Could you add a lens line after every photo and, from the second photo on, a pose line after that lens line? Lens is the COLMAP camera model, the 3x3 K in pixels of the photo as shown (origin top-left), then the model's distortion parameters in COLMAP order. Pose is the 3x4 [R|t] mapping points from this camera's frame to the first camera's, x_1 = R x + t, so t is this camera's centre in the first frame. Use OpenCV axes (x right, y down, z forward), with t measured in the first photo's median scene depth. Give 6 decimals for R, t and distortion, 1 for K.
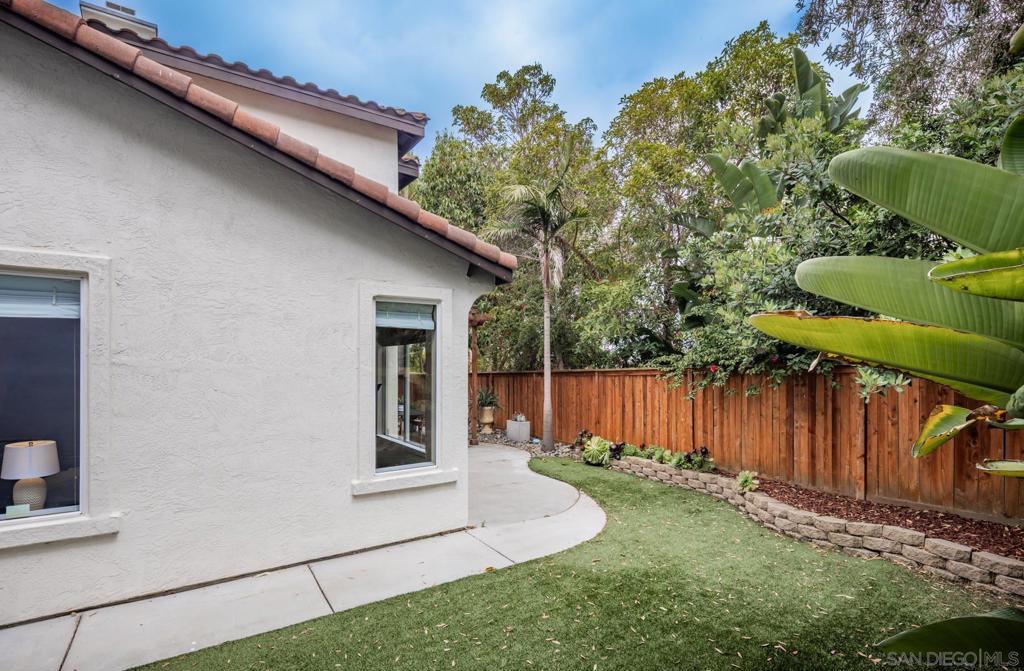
lens RADIAL K [[504.4, 0, 510.9], [0, 504.4, 362.9], [0, 0, 1]] dist [-0.001064, -0.000239]
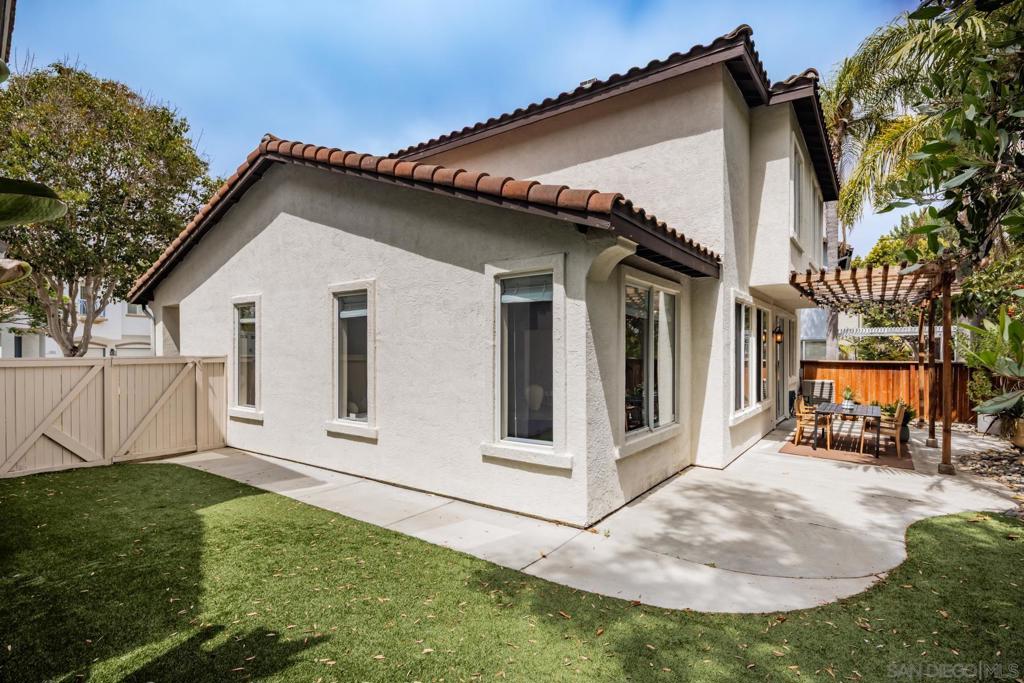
lens RADIAL K [[507.0, 0, 512.0], [0, 507.0, 341.5], [0, 0, 1]] dist [0.003638, 0.000645]
pose [[0.335488, -0.015135, -0.941923, 0.786024], [0.000293, 0.999873, -0.015961, 0.026934], [0.942044, 0.005079, 0.335450, 0.677217]]
